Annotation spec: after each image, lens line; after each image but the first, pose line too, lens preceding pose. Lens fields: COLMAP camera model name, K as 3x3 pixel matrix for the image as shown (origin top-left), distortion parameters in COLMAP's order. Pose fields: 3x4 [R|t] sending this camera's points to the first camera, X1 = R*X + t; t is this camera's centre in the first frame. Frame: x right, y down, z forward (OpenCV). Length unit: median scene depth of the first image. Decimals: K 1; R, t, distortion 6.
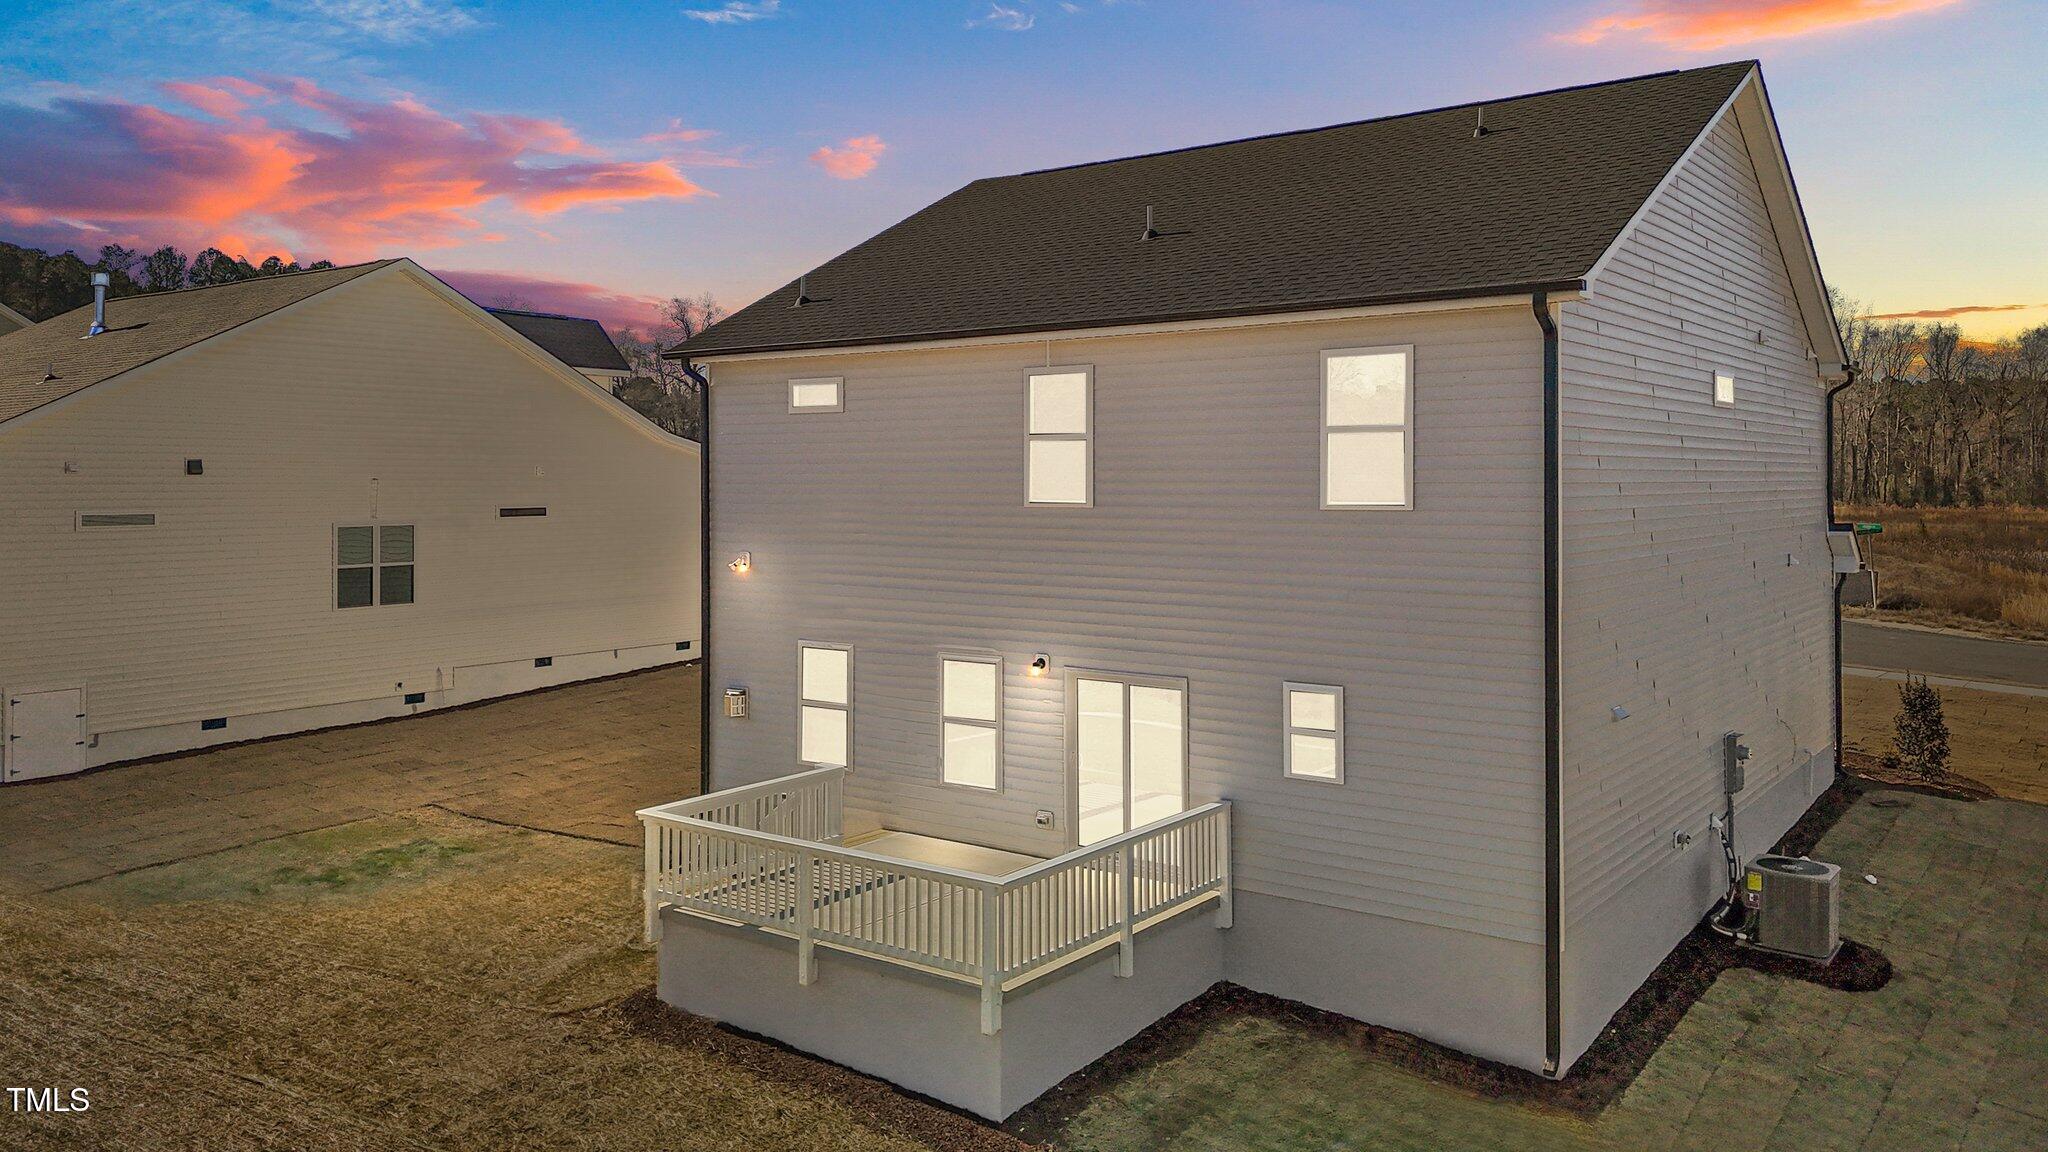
lens RADIAL K [[1476.4, 0, 1024.0], [0, 1476.4, 576.0], [0, 0, 1]] dist [0.044261, -0.002844]
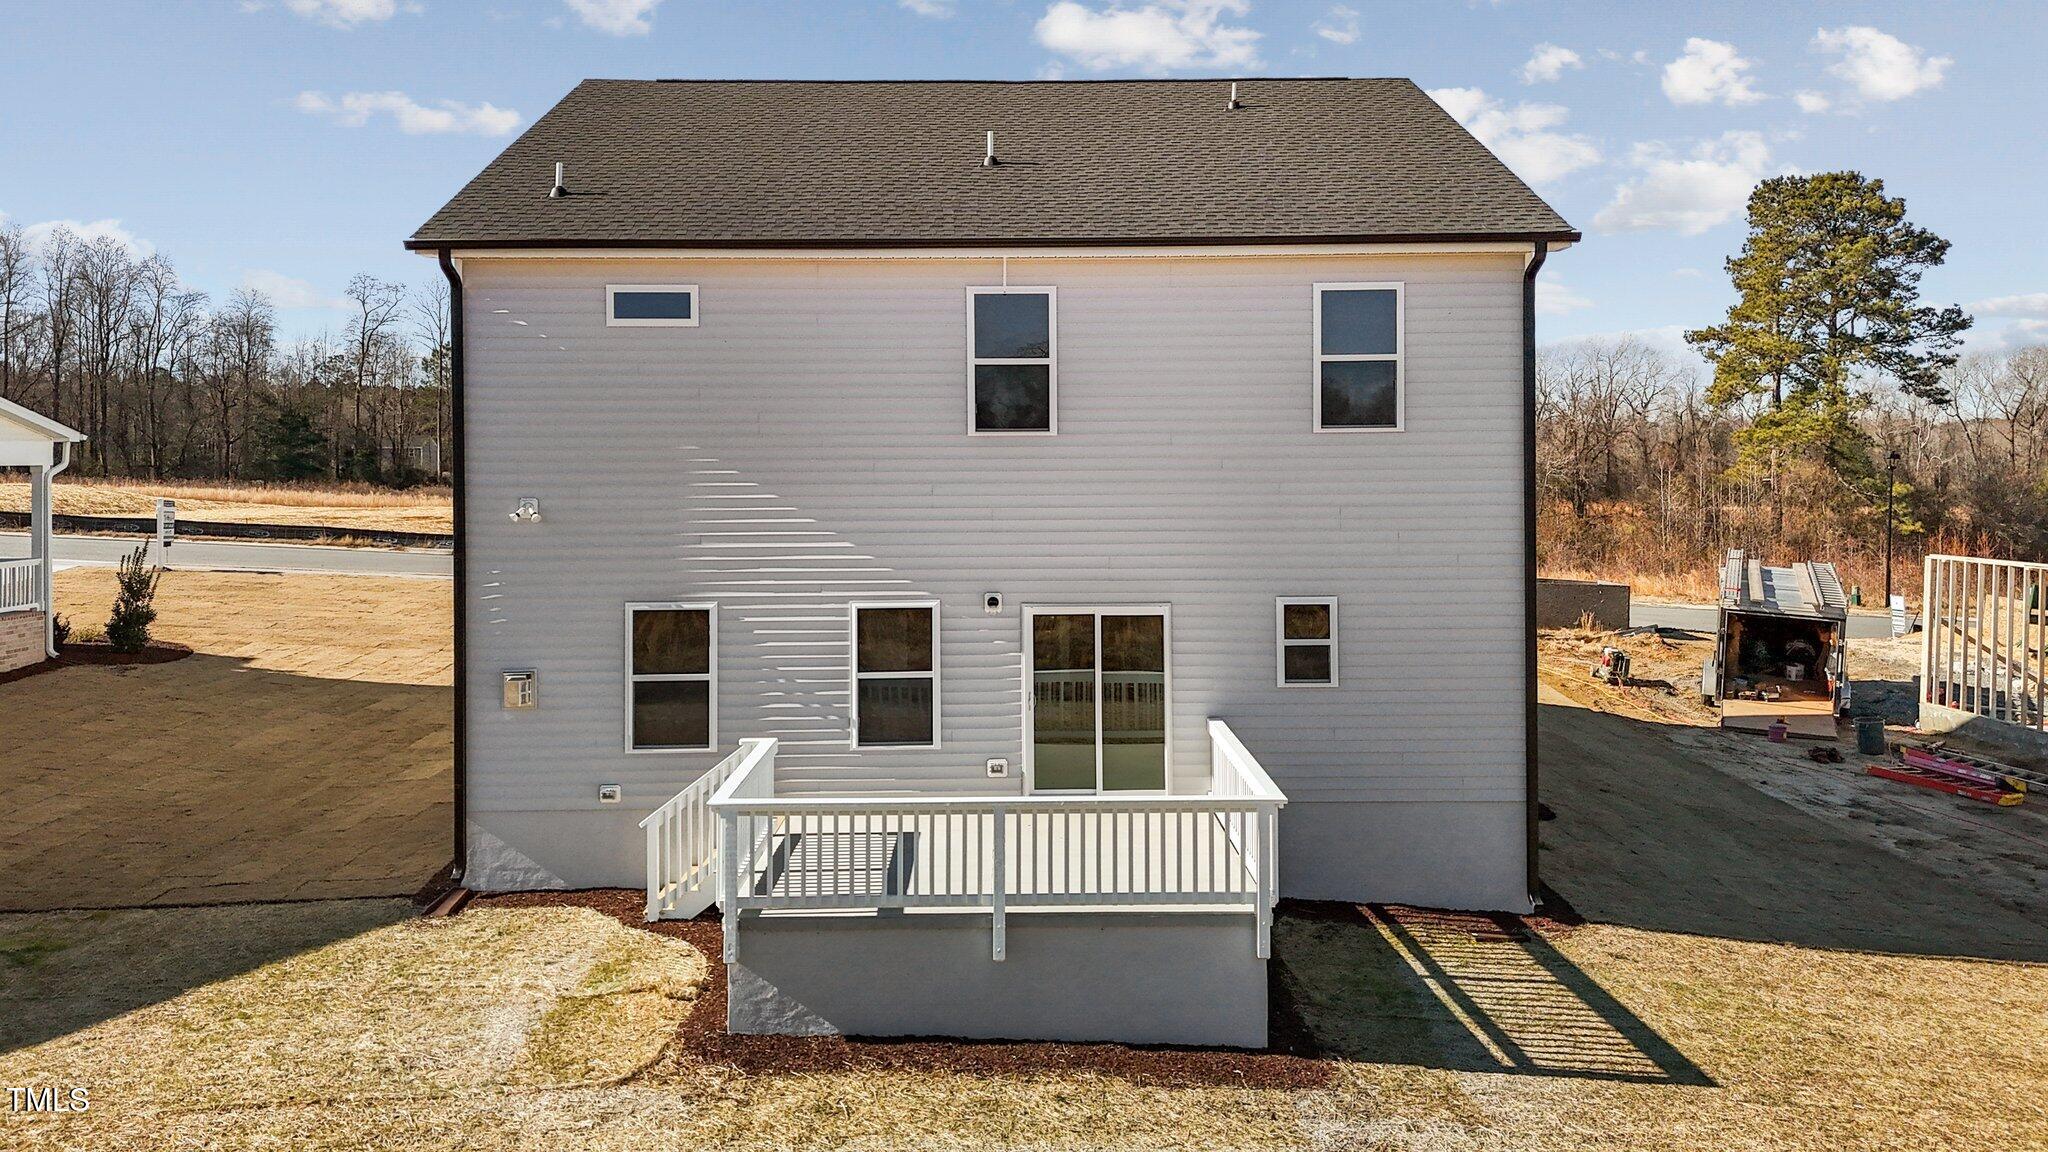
lens RADIAL K [[1476.4, 0, 1024.0], [0, 1476.4, 576.0], [0, 0, 1]] dist [0.044261, -0.002844]
pose [[0.800528, -0.041277, 0.597872, -0.582547], [0.042590, 0.999021, 0.011946, 0.035045], [-0.597780, 0.015900, 0.801502, 0.256933]]
